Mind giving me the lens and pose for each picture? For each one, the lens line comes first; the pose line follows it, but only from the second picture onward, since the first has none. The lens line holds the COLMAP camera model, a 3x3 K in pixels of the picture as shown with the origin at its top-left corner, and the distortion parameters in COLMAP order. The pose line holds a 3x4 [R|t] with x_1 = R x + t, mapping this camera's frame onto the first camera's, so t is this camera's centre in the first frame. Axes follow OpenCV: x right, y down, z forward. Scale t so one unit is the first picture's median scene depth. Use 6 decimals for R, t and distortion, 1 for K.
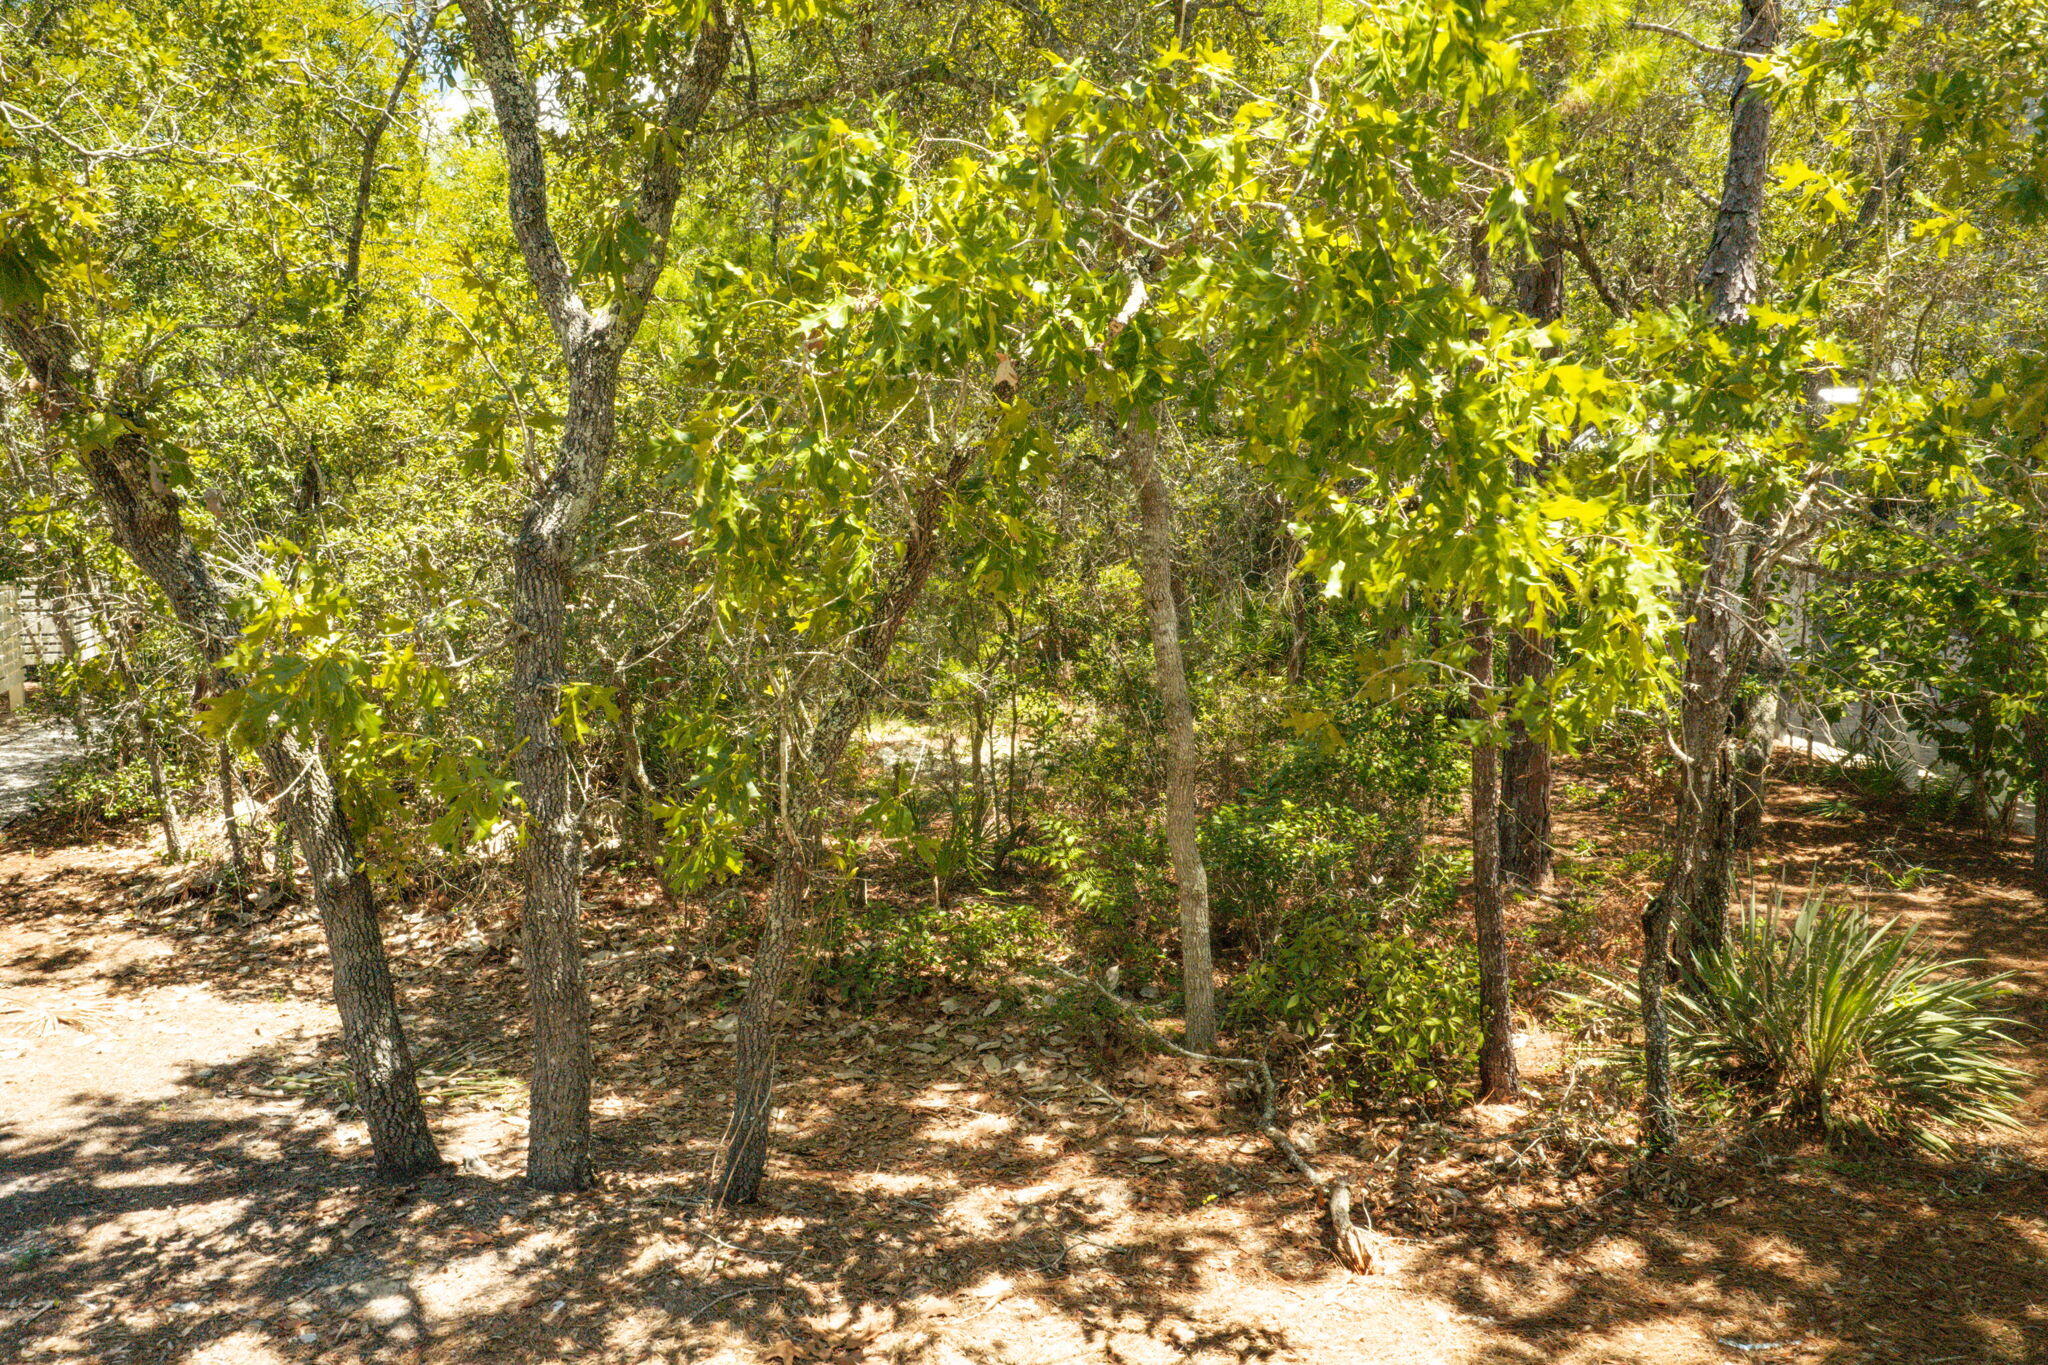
lens RADIAL K [[1807.4, 0, 1008.4], [0, 1807.4, 689.9], [0, 0, 1]] dist [0.004910, -0.000665]
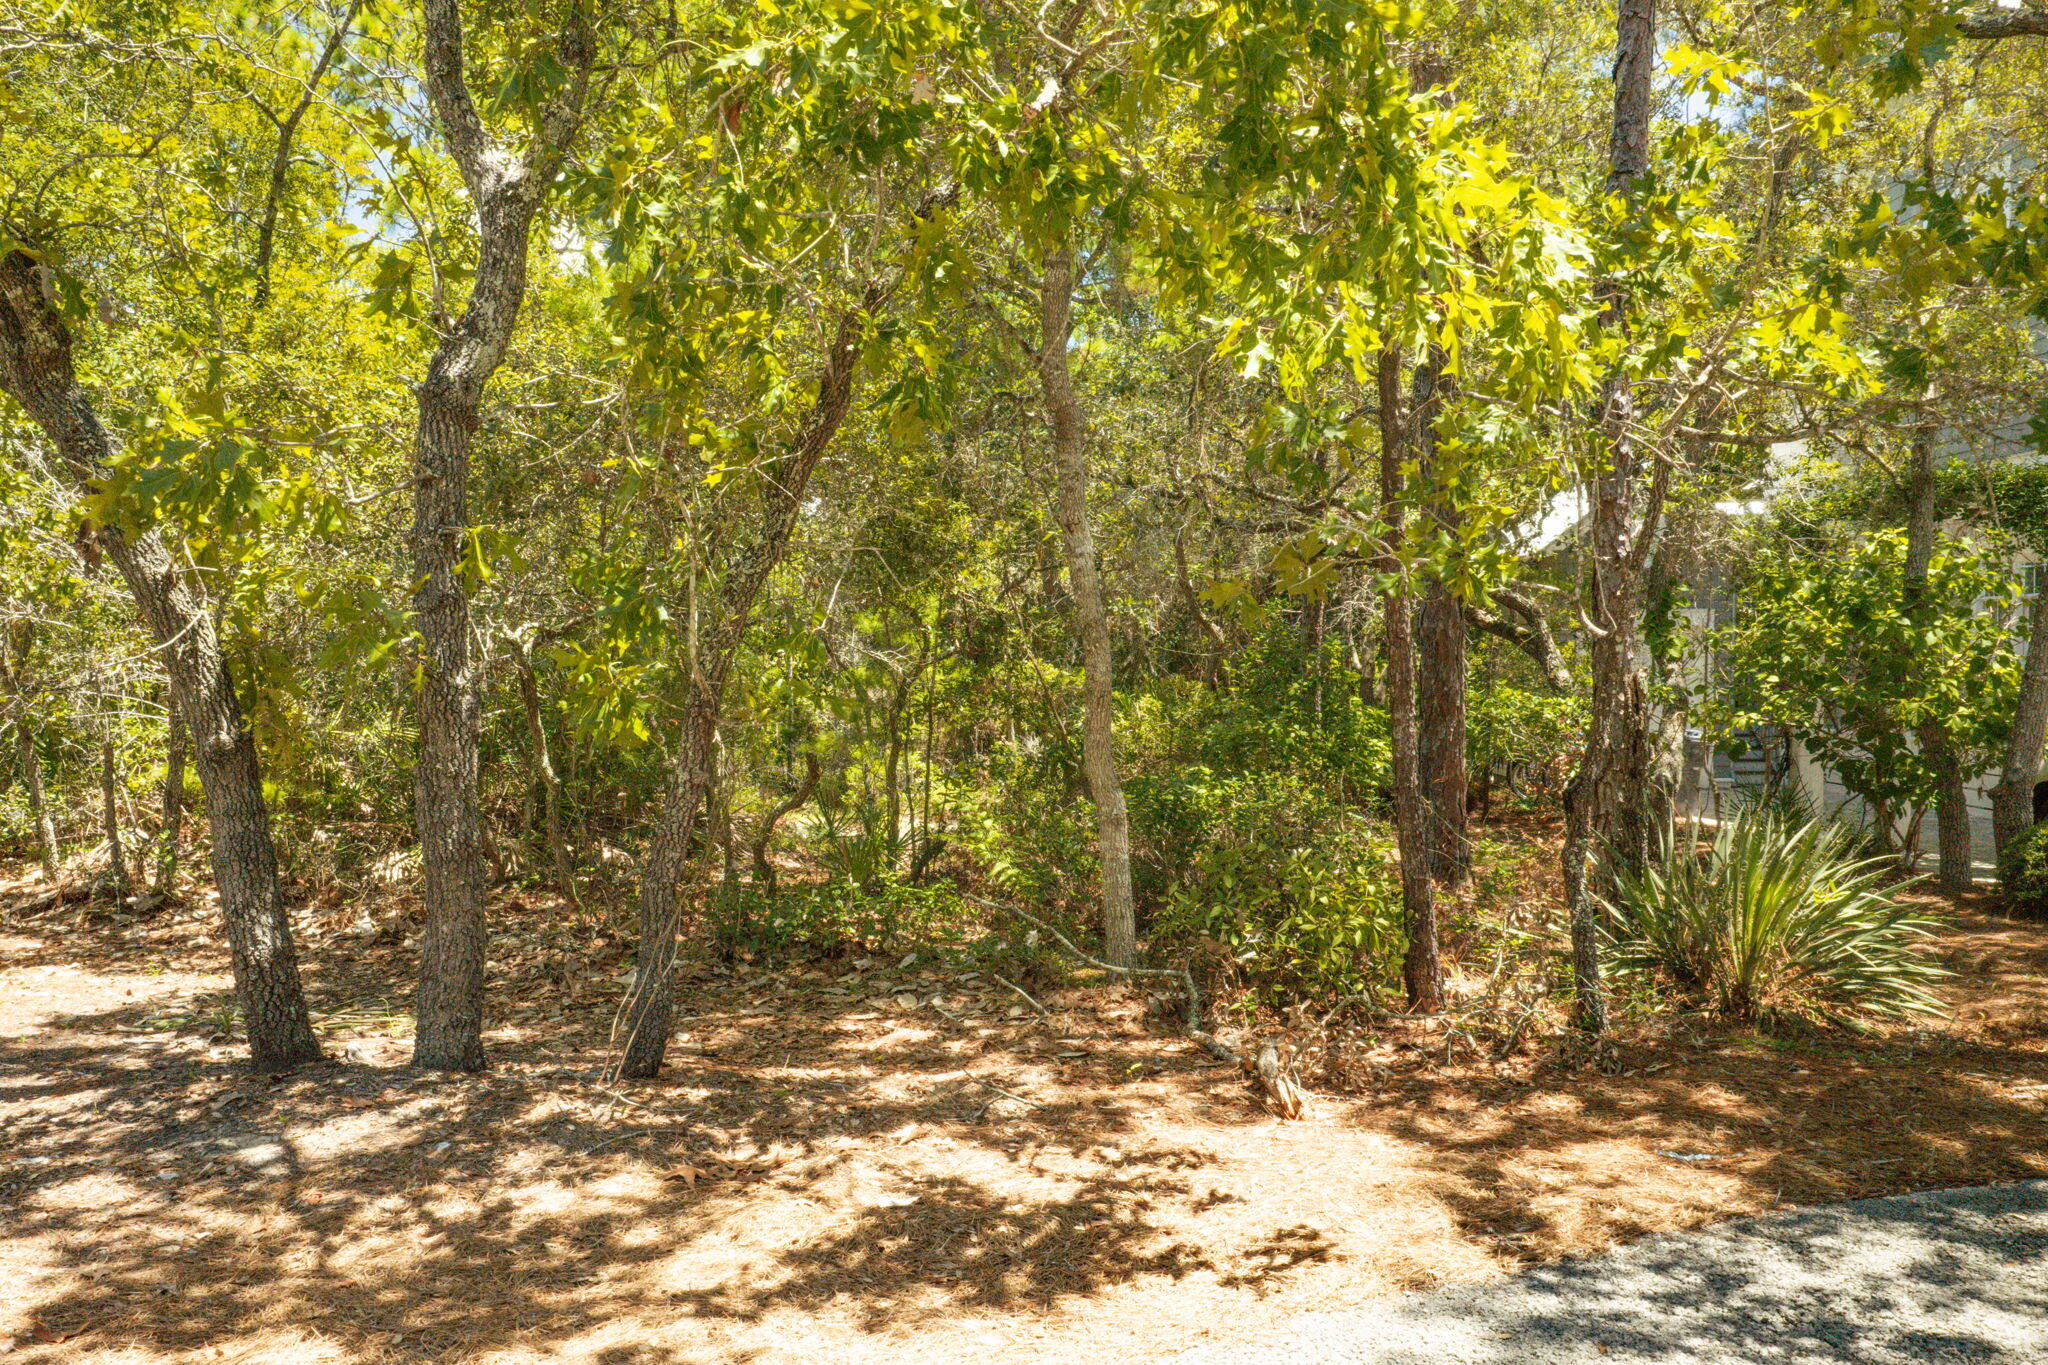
lens RADIAL K [[1807.4, 0, 1019.5], [0, 1807.4, 685.0], [0, 0, 1]] dist [0.004910, -0.000665]
pose [[0.998585, -0.000872, 0.053170, -0.000613], [0.006633, 0.994100, -0.108261, 0.186540], [-0.052762, 0.108461, 0.992700, 0.026266]]
